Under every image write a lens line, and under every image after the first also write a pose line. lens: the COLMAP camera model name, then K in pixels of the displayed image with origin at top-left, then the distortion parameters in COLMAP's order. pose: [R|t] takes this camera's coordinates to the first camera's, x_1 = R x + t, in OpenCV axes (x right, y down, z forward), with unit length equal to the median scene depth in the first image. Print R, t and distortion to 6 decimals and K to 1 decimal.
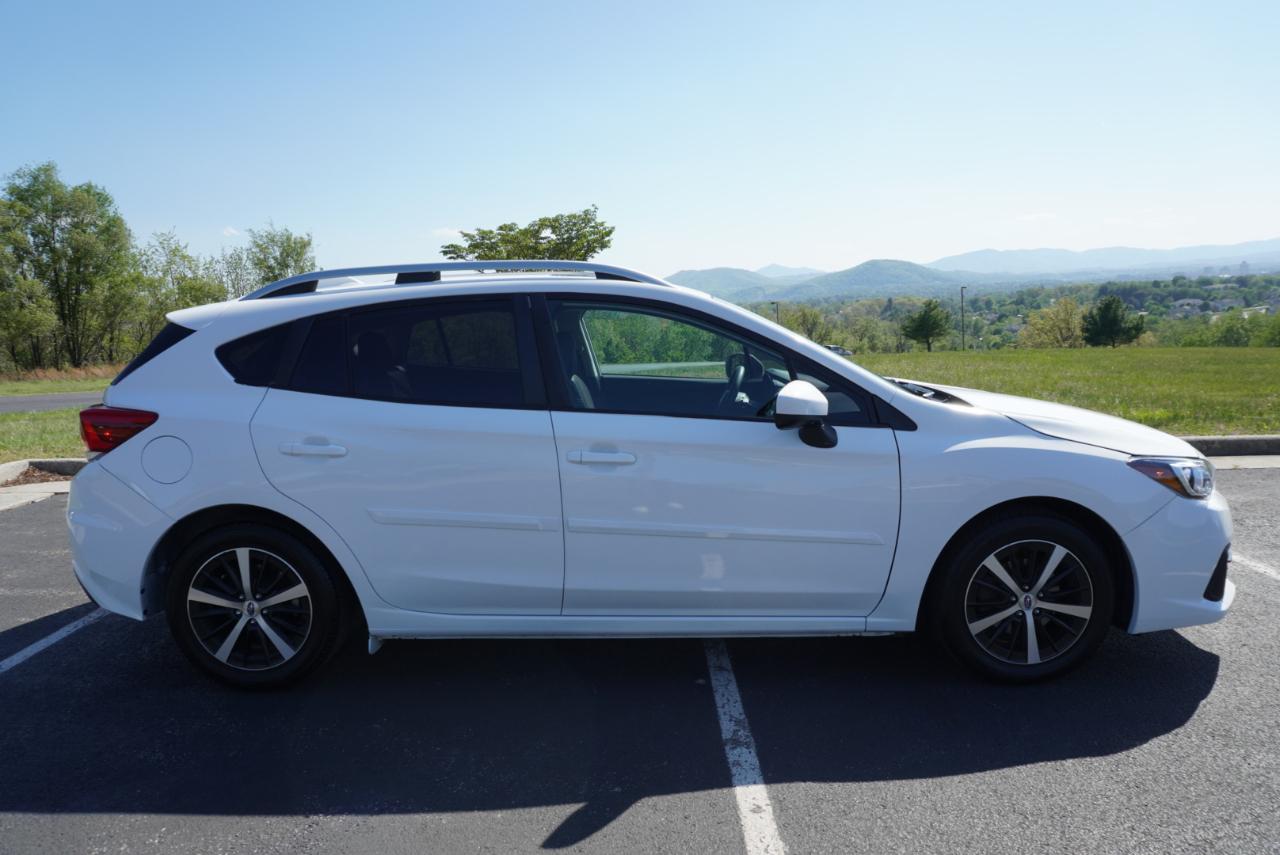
lens RADIAL K [[869.6, 0, 641.7], [0, 869.6, 410.6], [0, 0, 1]] dist [-0.048391, 0.037141]
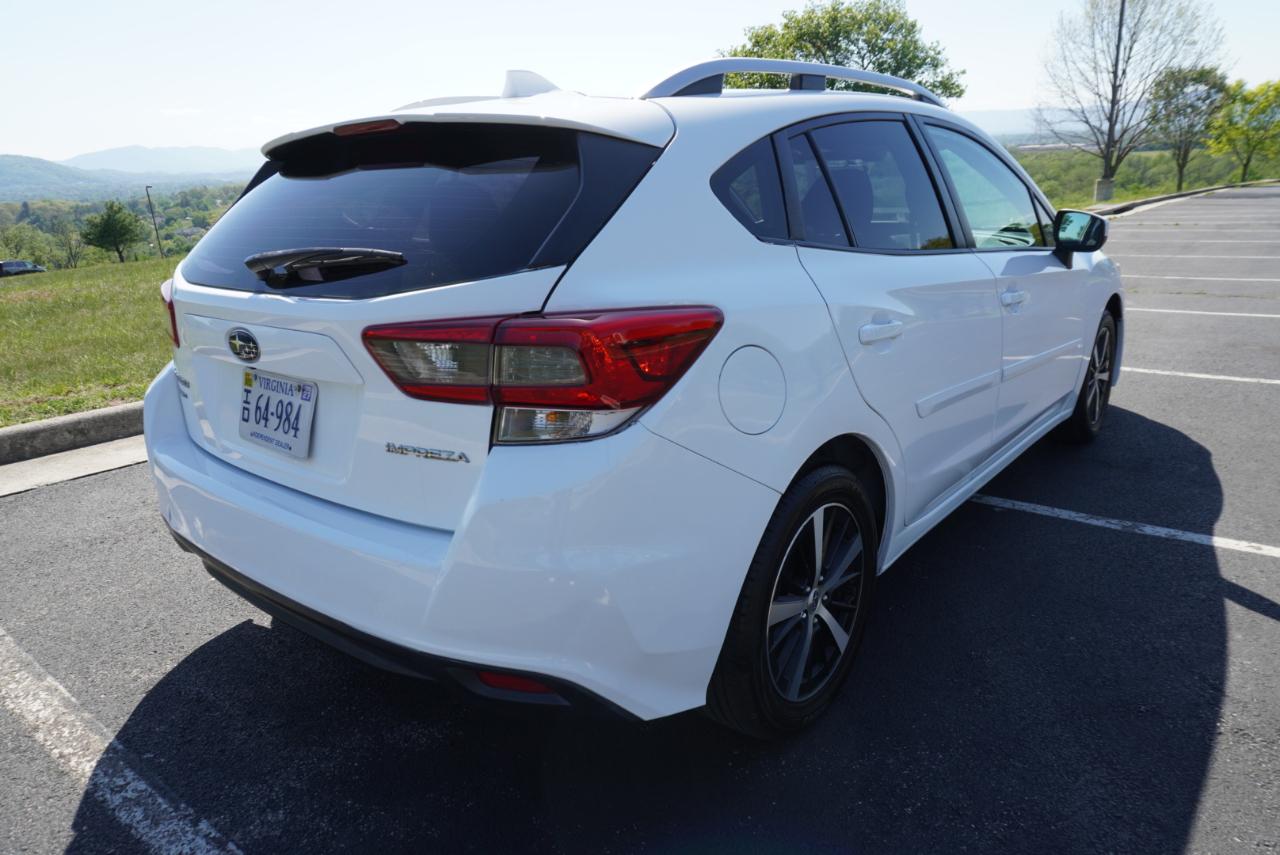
lens RADIAL K [[869.6, 0, 641.7], [0, 869.6, 410.6], [0, 0, 1]] dist [-0.048391, 0.037141]
pose [[0.599931, -0.198751, 0.774972, -0.997259], [0.113343, 0.979996, 0.163589, -0.024806], [-0.791983, -0.010304, 0.610456, 0.718191]]
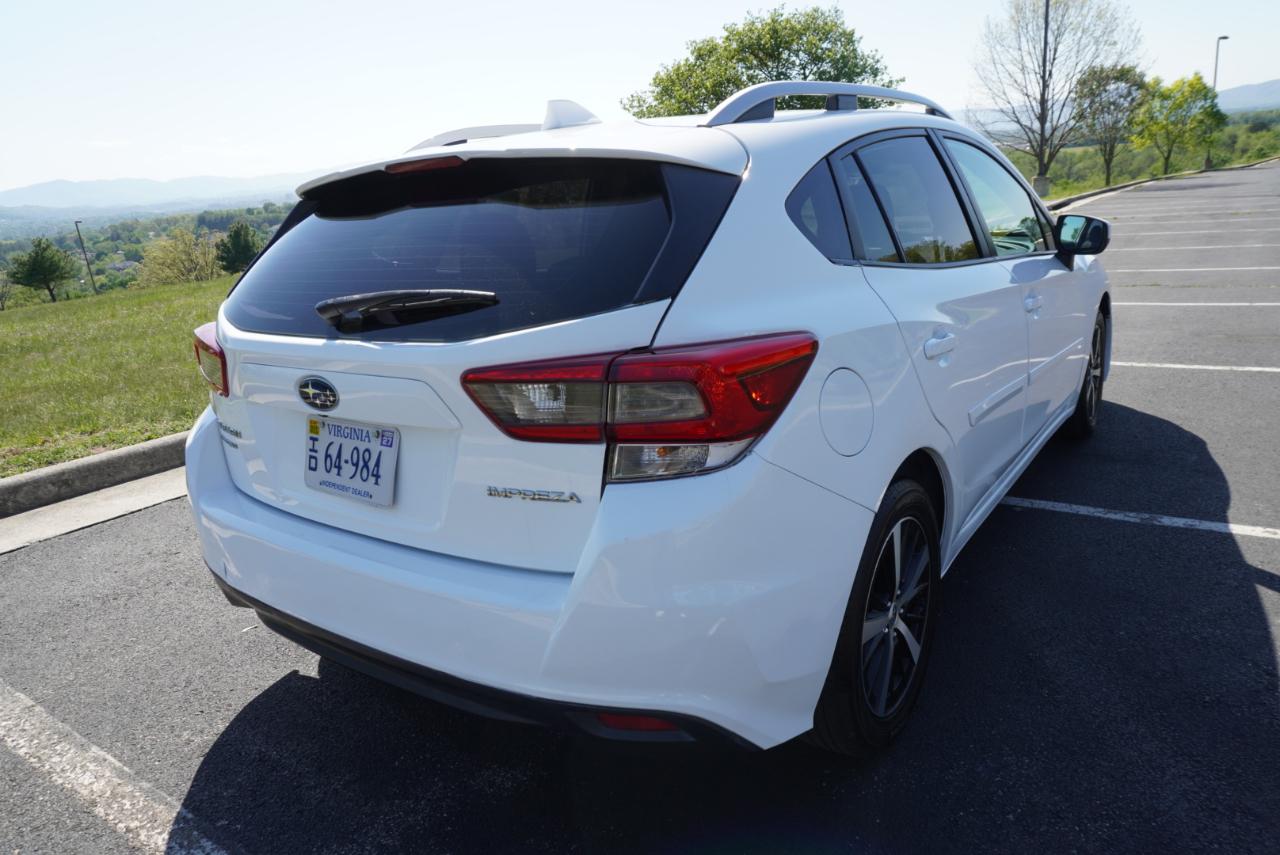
lens RADIAL K [[869.6, 0, 641.7], [0, 869.6, 410.6], [0, 0, 1]] dist [-0.048391, 0.037141]
pose [[0.544646, -0.217740, 0.809907, -1.029087], [0.156595, 0.975128, 0.156853, -0.040206], [-0.823917, 0.041398, 0.565197, 0.767832]]
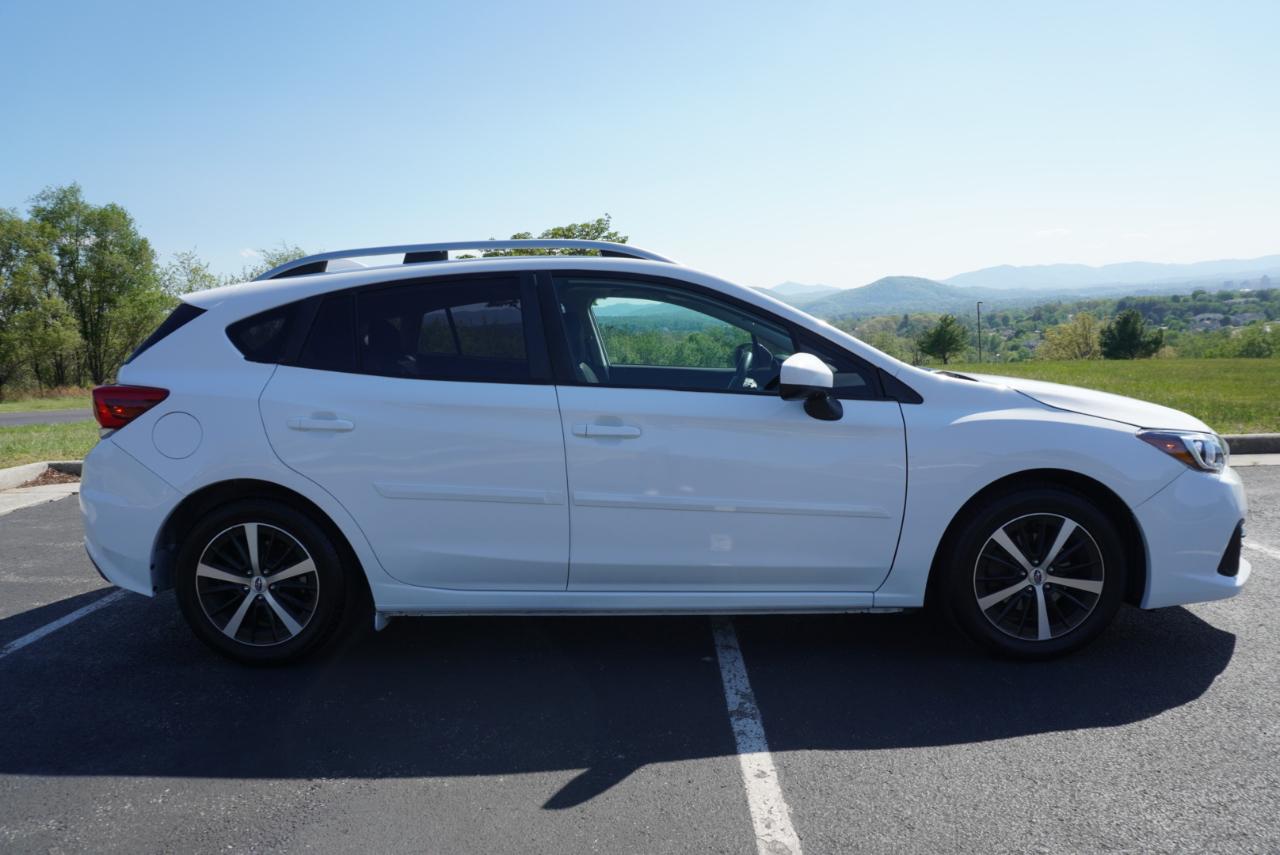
lens RADIAL K [[869.6, 0, 641.7], [0, 869.6, 410.6], [0, 0, 1]] dist [-0.048391, 0.037141]
pose [[0.999820, -0.003604, -0.018637, 0.012510], [0.003189, 0.999747, -0.022279, 0.051233], [0.018712, 0.022215, 0.999578, -0.001256]]
